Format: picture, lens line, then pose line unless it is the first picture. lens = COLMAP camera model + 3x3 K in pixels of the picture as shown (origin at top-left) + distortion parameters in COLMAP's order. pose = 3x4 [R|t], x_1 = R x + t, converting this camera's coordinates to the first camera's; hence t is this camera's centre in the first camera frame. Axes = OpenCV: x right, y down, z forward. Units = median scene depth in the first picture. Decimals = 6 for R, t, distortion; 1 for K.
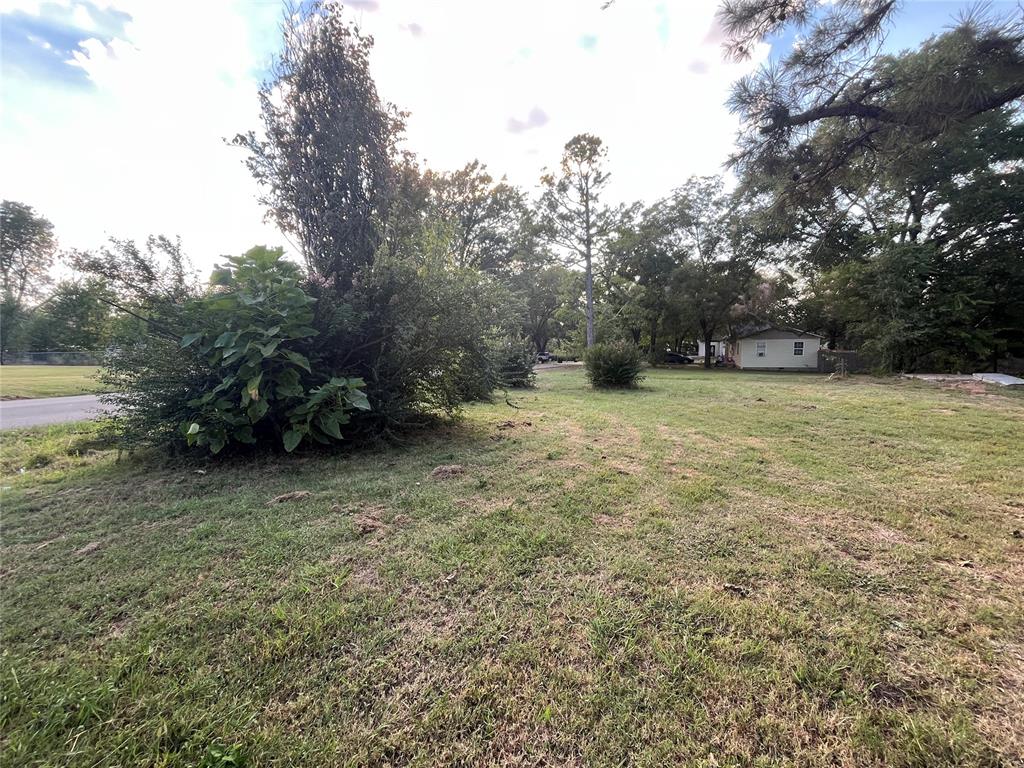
lens RADIAL K [[446.0, 0, 517.9], [0, 446.0, 381.3], [0, 0, 1]] dist [-0.002317, -0.000564]
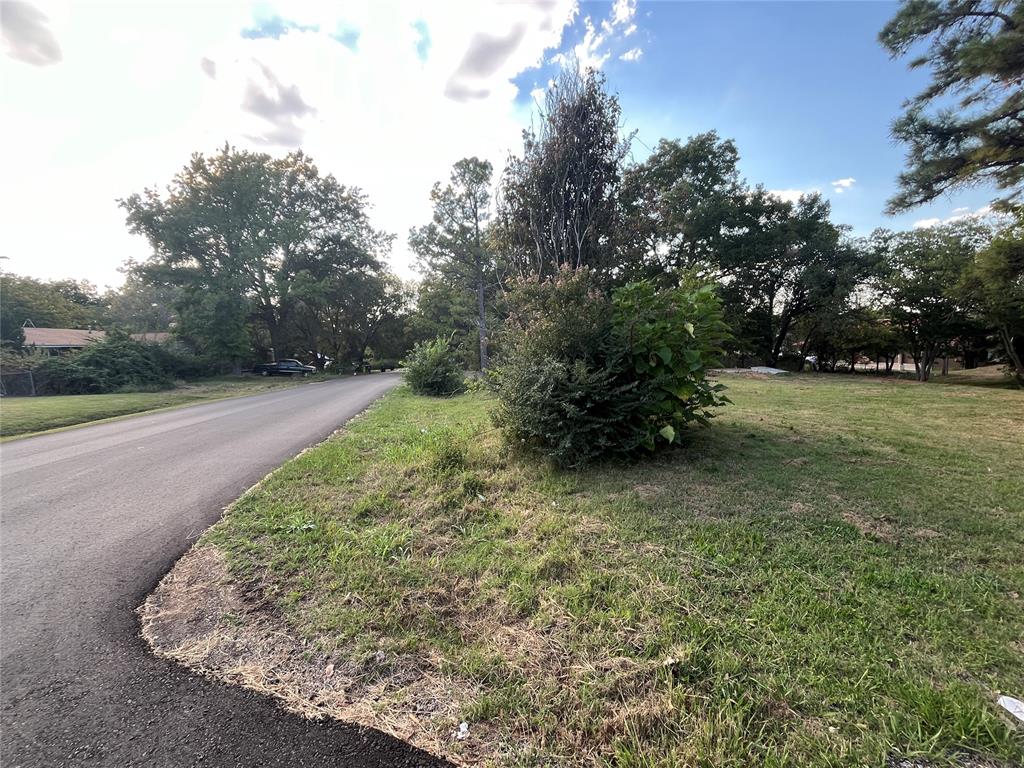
lens RADIAL K [[446.0, 0, 513.1], [0, 446.0, 382.1], [0, 0, 1]] dist [-0.002317, -0.000564]
pose [[0.882943, -0.049623, 0.466851, -0.555314], [0.055671, 0.998449, 0.000838, -0.016971], [-0.466168, 0.025250, 0.884336, 0.032797]]
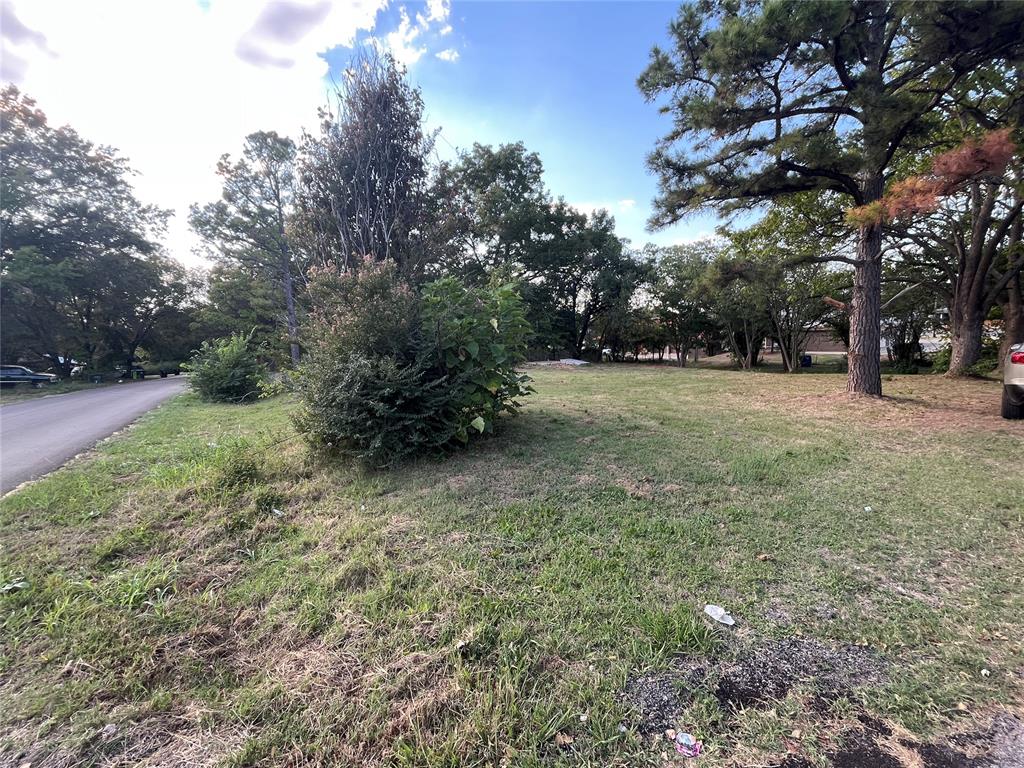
lens RADIAL K [[446.0, 0, 512.9], [0, 446.0, 382.5], [0, 0, 1]] dist [-0.002317, -0.000564]
pose [[0.647158, -0.089710, 0.757060, -0.538655], [0.093907, 0.994870, 0.037615, -0.014371], [-0.756550, 0.046750, 0.652262, 0.022930]]
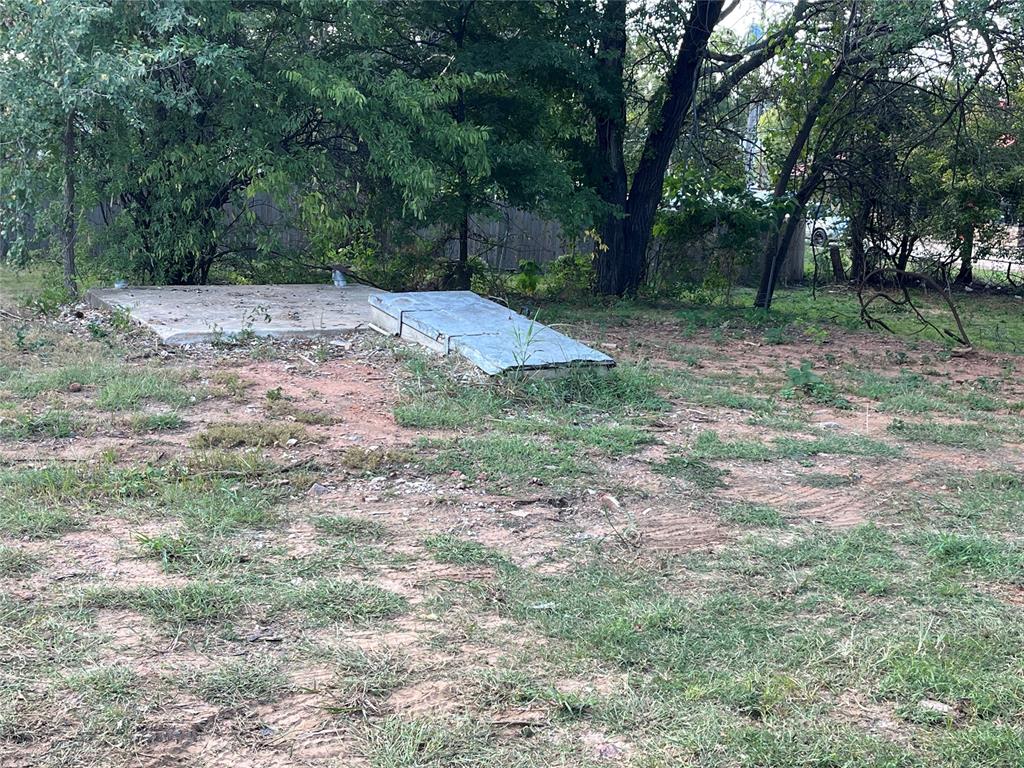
lens RADIAL K [[1332.6, 0, 511.7], [0, 1332.6, 383.1], [0, 0, 1]] dist [0.065168, 0.000000]
pose [[0.667632, -0.094577, 0.738460, 0.863621], [0.027404, 0.994348, 0.102574, -0.048910], [-0.743987, -0.048245, 0.666450, 0.774427]]
